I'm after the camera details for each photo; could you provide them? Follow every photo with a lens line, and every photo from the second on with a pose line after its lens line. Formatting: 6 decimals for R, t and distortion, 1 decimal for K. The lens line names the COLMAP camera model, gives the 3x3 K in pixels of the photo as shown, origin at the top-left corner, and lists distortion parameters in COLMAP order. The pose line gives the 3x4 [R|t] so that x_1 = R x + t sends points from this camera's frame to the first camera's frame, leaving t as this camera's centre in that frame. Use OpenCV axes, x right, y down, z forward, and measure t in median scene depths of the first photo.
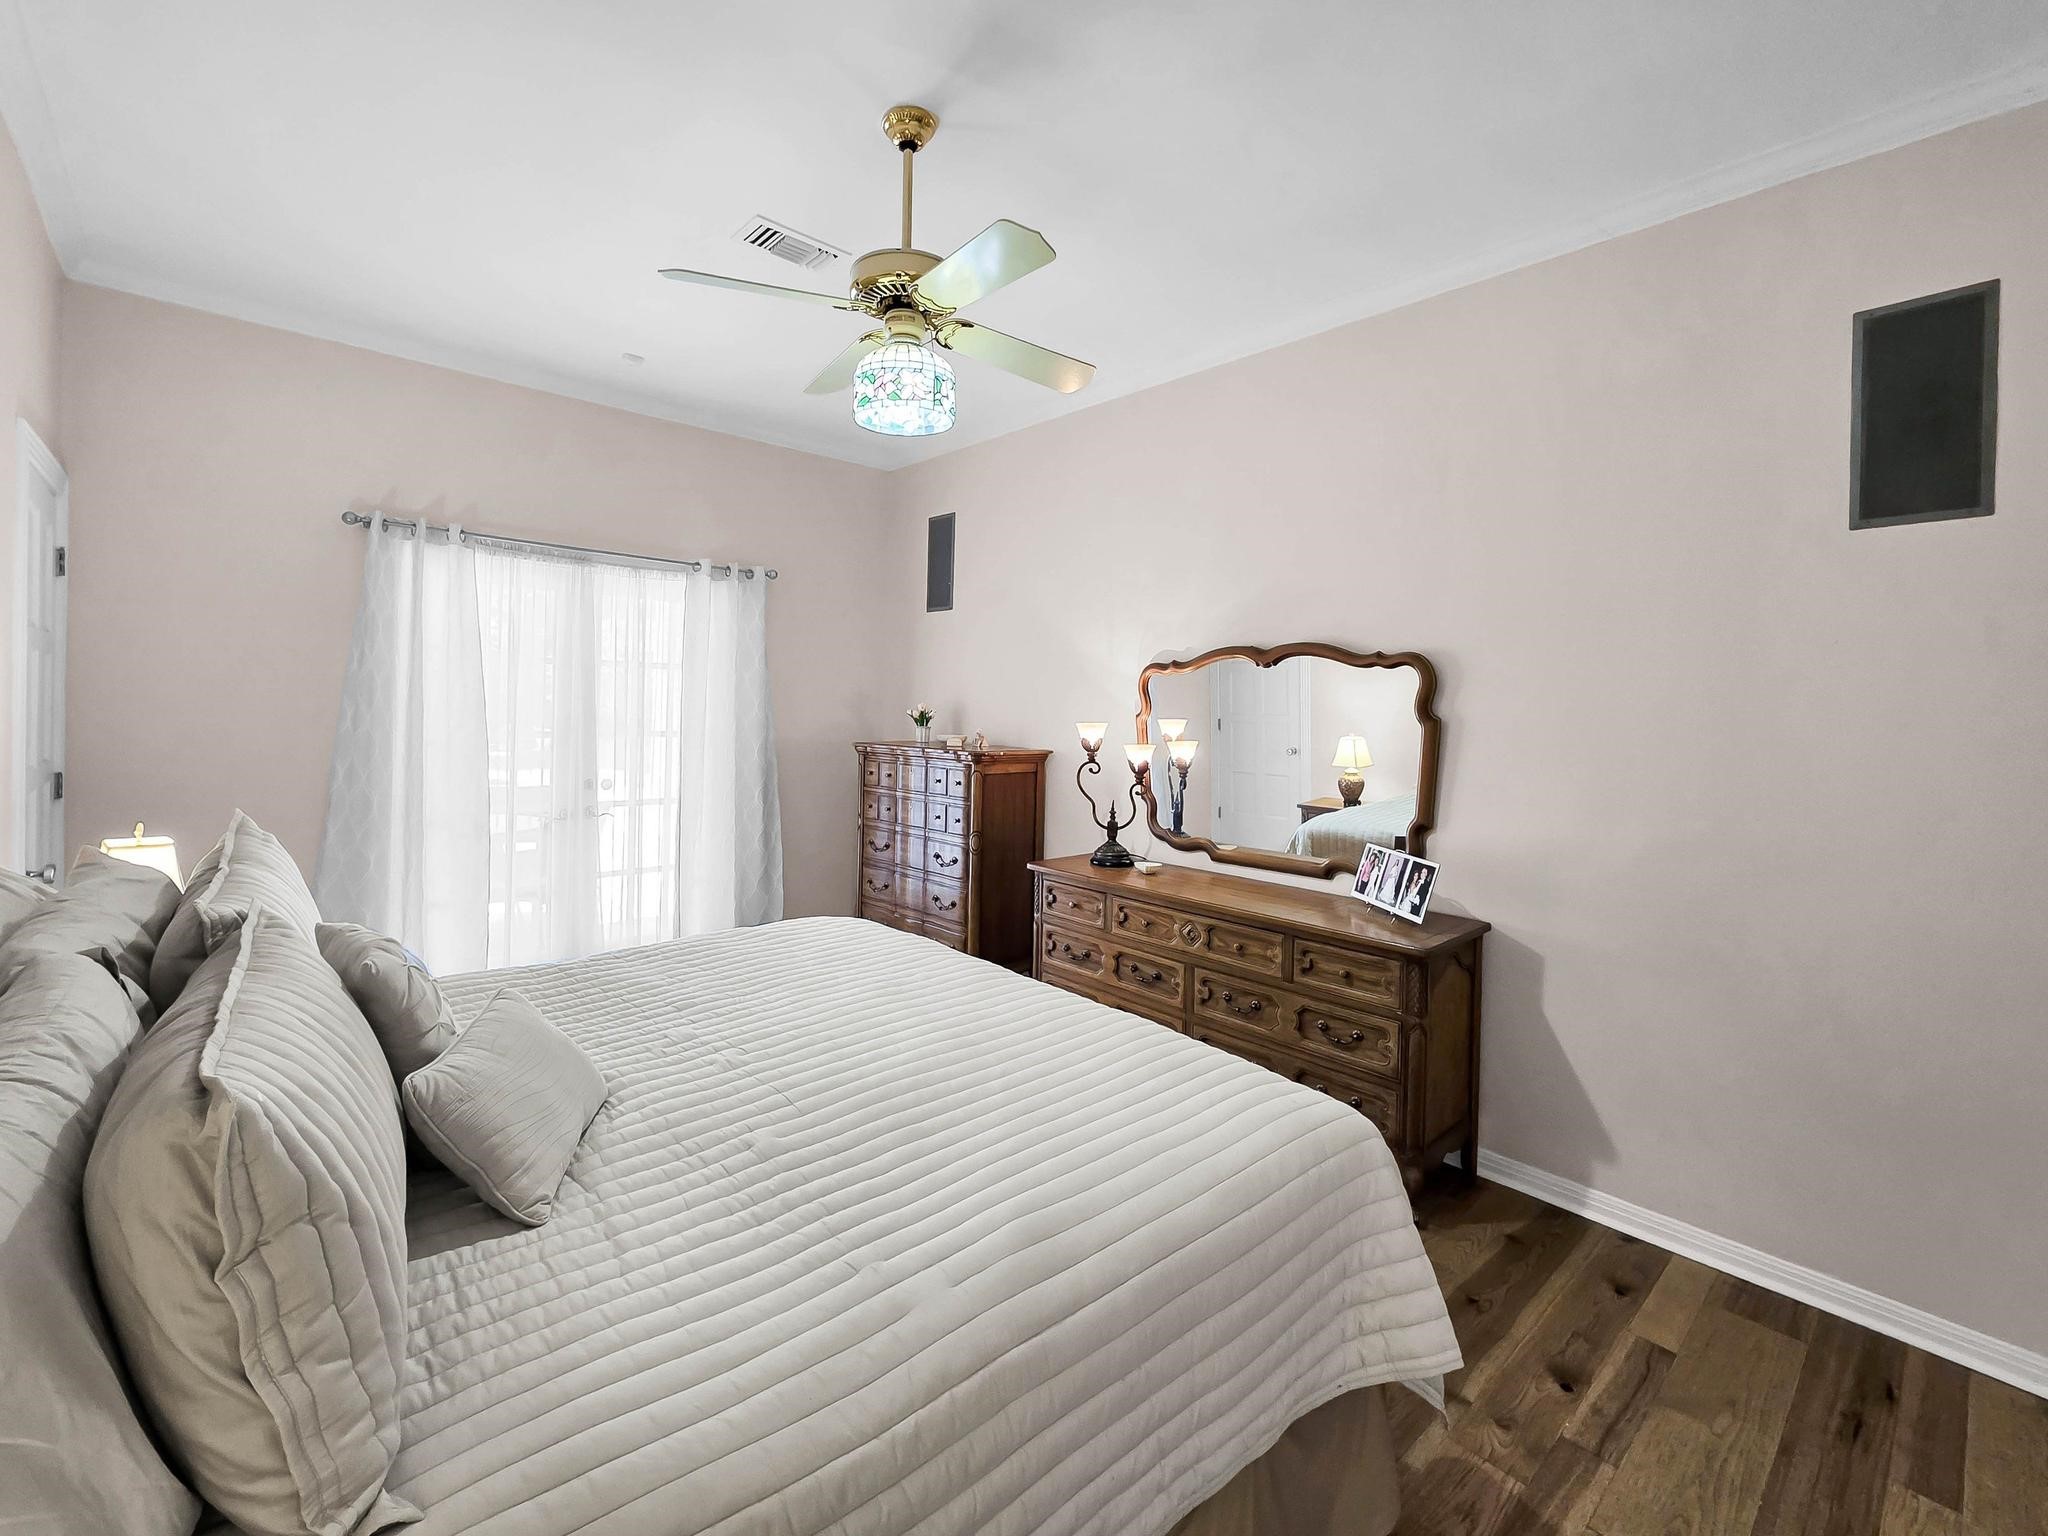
lens RADIAL K [[943.4, 0, 1077.2], [0, 943.4, 709.2], [0, 0, 1]] dist [-0.000386, 0.000478]
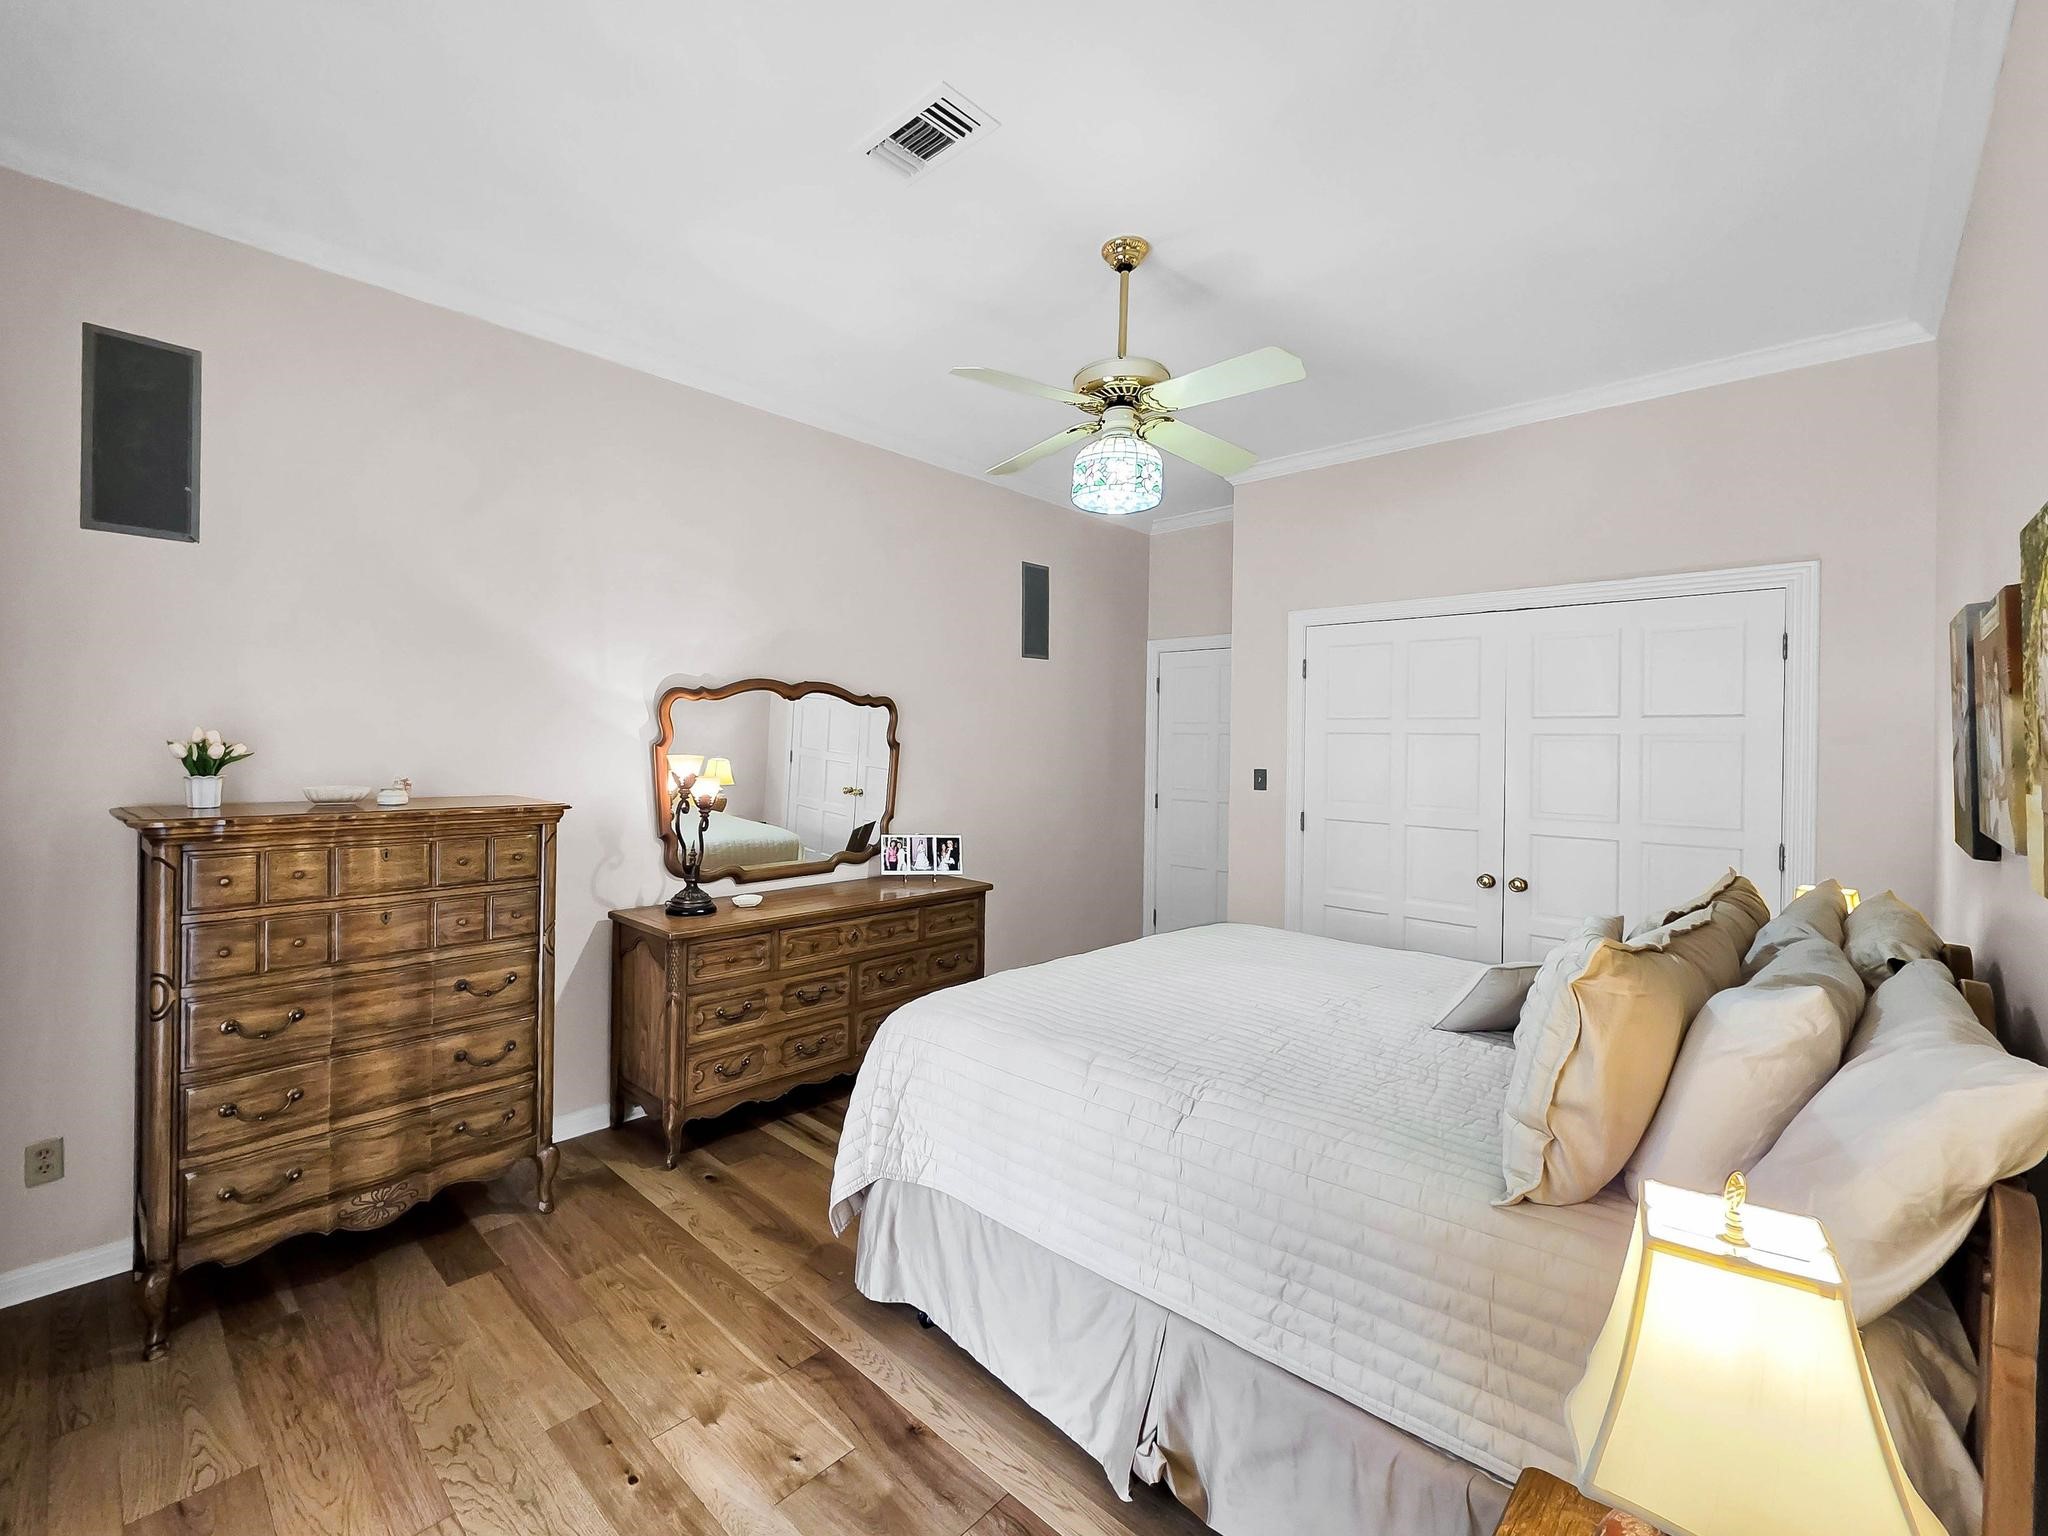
lens RADIAL K [[849.1, 0, 1024.4], [0, 849.1, 735.8], [0, 0, 1]] dist [0.000050, 0.000078]
pose [[-0.087156, -0.012506, 0.996116, -0.909925], [-0.014615, 0.999830, 0.011274, -0.018993], [-0.996087, -0.013576, -0.087324, 0.880177]]
